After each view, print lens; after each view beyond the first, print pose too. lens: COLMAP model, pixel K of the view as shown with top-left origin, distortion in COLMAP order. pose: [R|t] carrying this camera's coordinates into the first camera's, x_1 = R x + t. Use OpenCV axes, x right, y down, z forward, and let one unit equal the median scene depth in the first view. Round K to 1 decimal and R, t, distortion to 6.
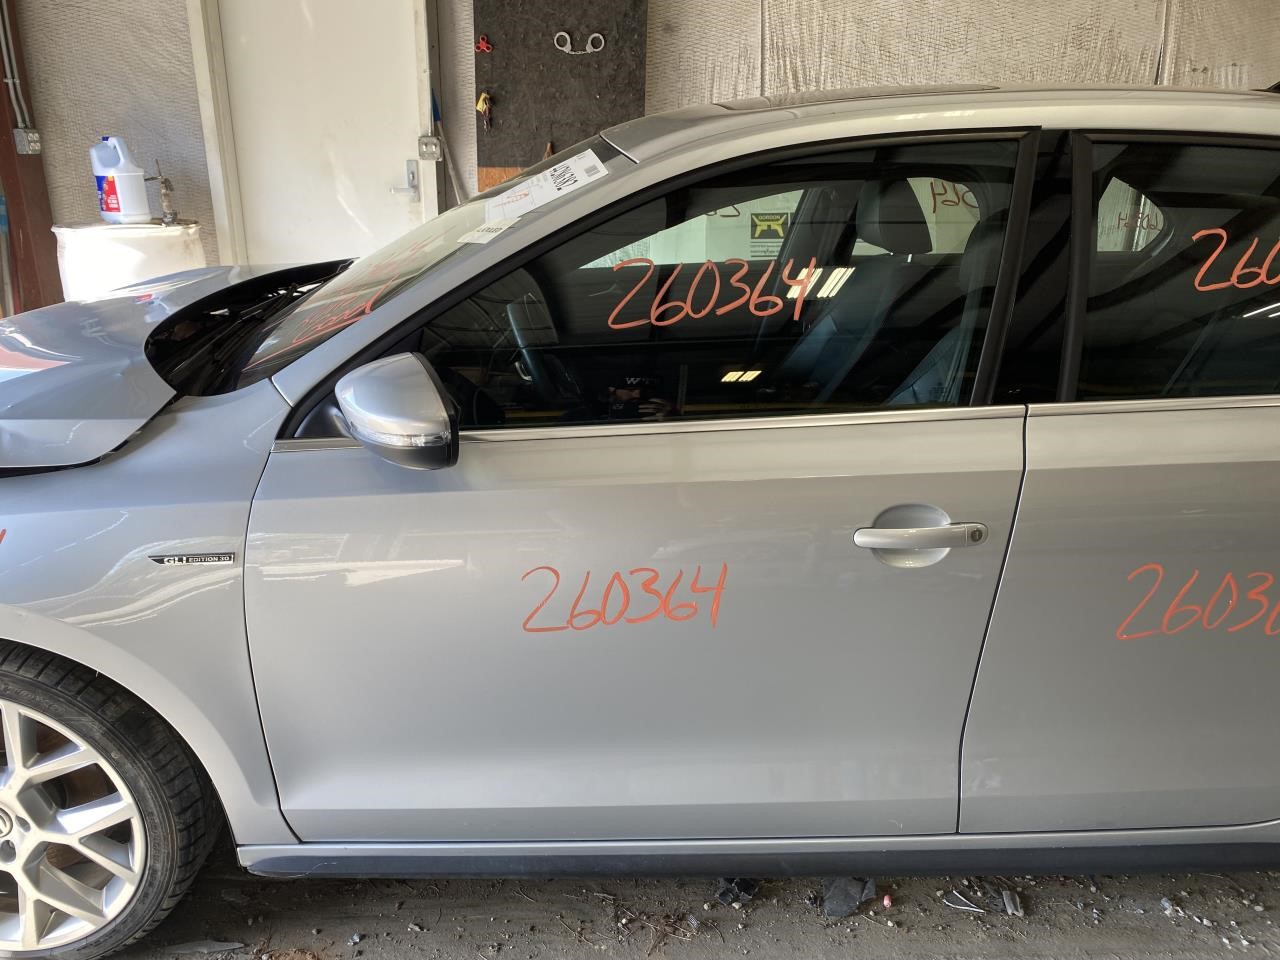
lens RADIAL K [[970.7, 0, 644.4], [0, 970.7, 488.8], [0, 0, 1]] dist [0.012295, 0.004173]
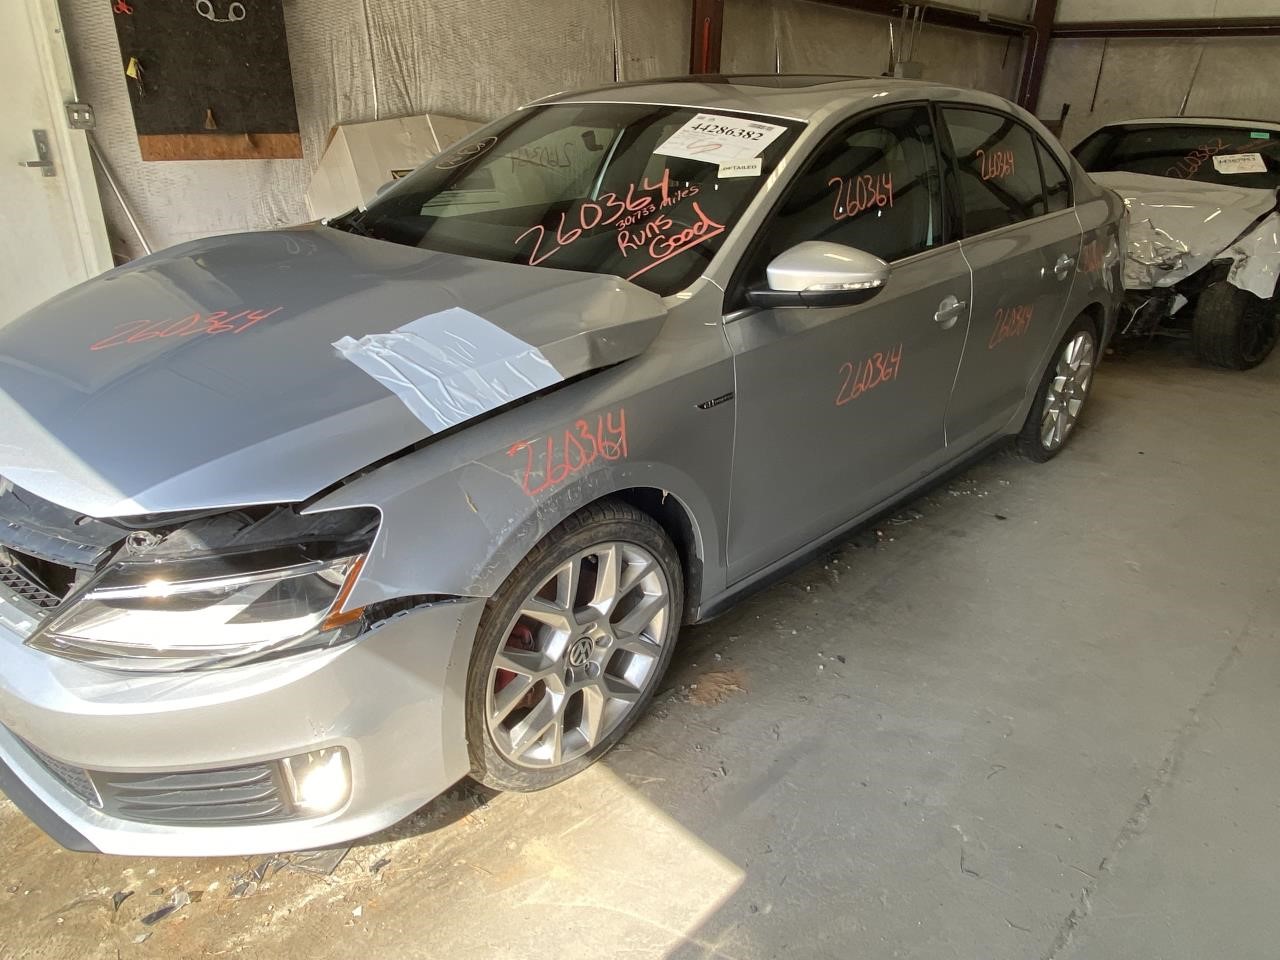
lens RADIAL K [[847.7, 0, 639.6], [0, 847.7, 485.5], [0, 0, 1]] dist [0.025715, -0.024516]
pose [[0.716334, -0.284193, 0.637260, -0.465415], [0.236051, 0.958149, 0.161955, -0.013249], [-0.656617, 0.034412, 0.753439, 0.035159]]
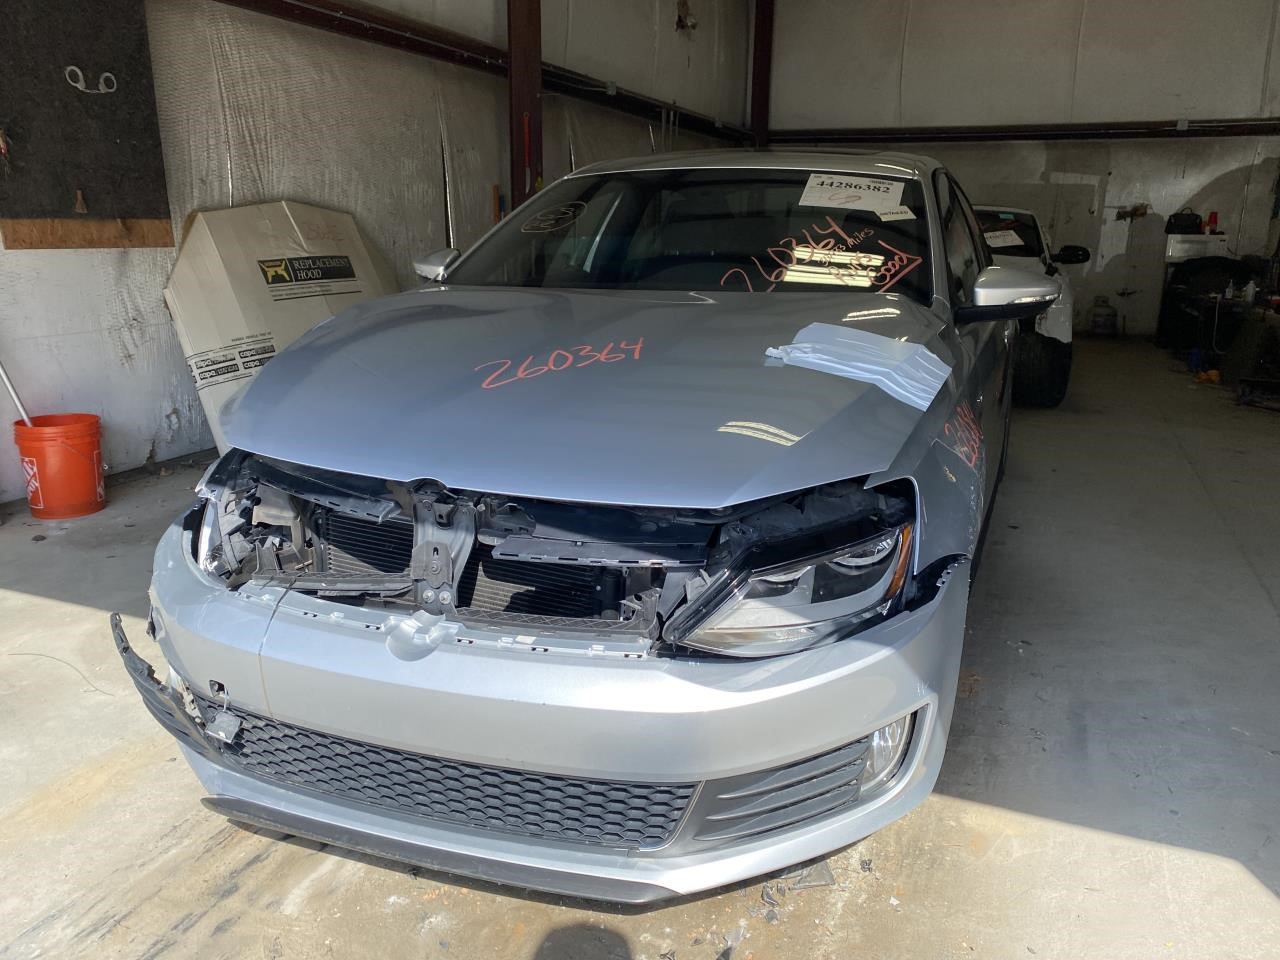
lens RADIAL K [[970.7, 0, 635.6], [0, 970.7, 469.2], [0, 0, 1]] dist [0.012295, 0.004173]
pose [[0.407674, -0.235647, 0.882198, -0.724890], [0.319835, 0.941774, 0.103761, -0.056436], [-0.855282, 0.239857, 0.459305, 0.245892]]
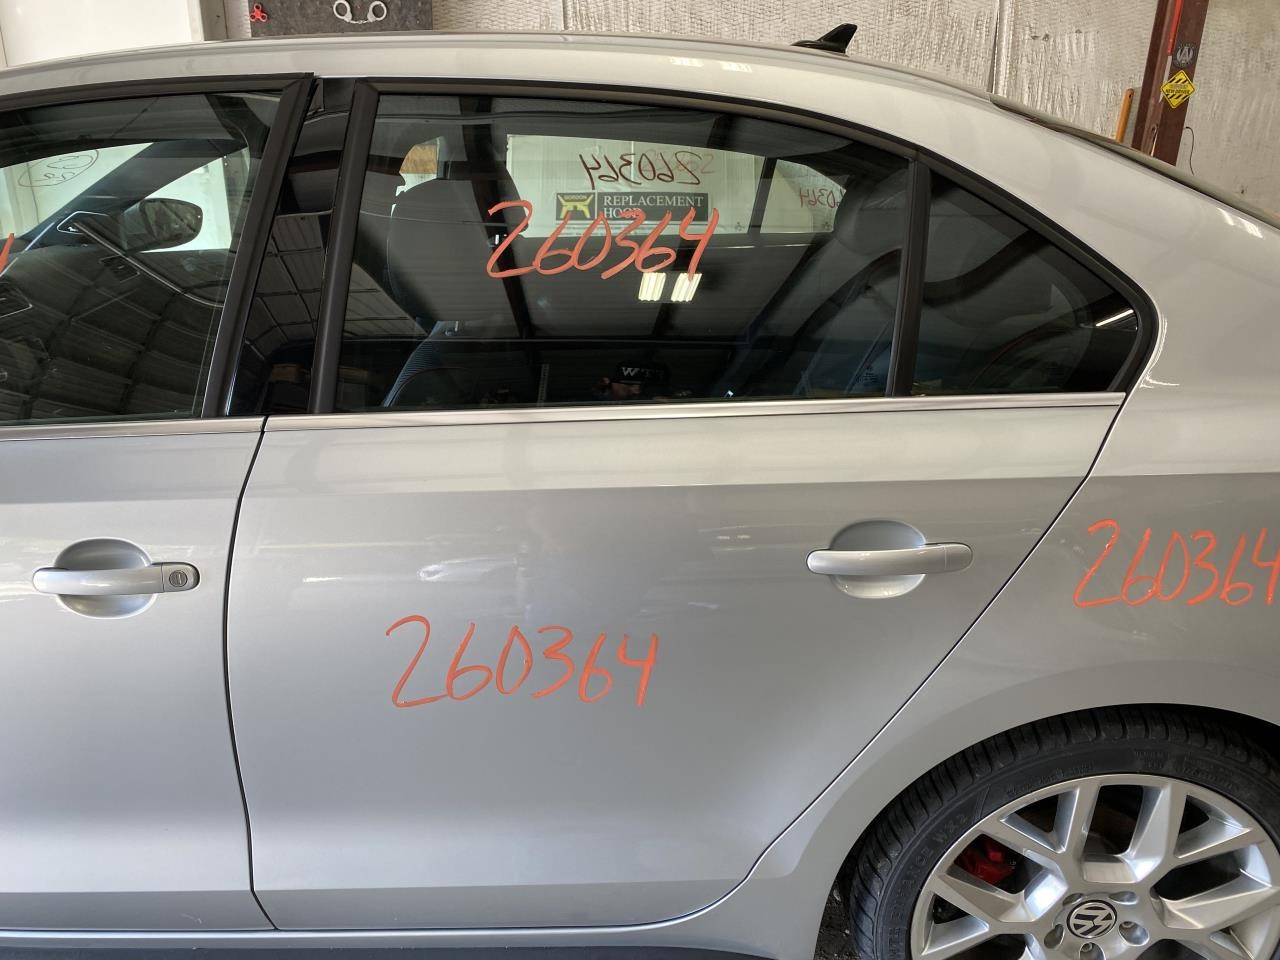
lens RADIAL K [[970.7, 0, 637.9], [0, 970.7, 477.5], [0, 0, 1]] dist [0.012295, 0.004173]
pose [[0.999077, 0.010845, -0.041570, 0.241545], [-0.010681, 0.999934, 0.004159, -0.014028], [0.041612, -0.003711, 0.999127, 0.067114]]
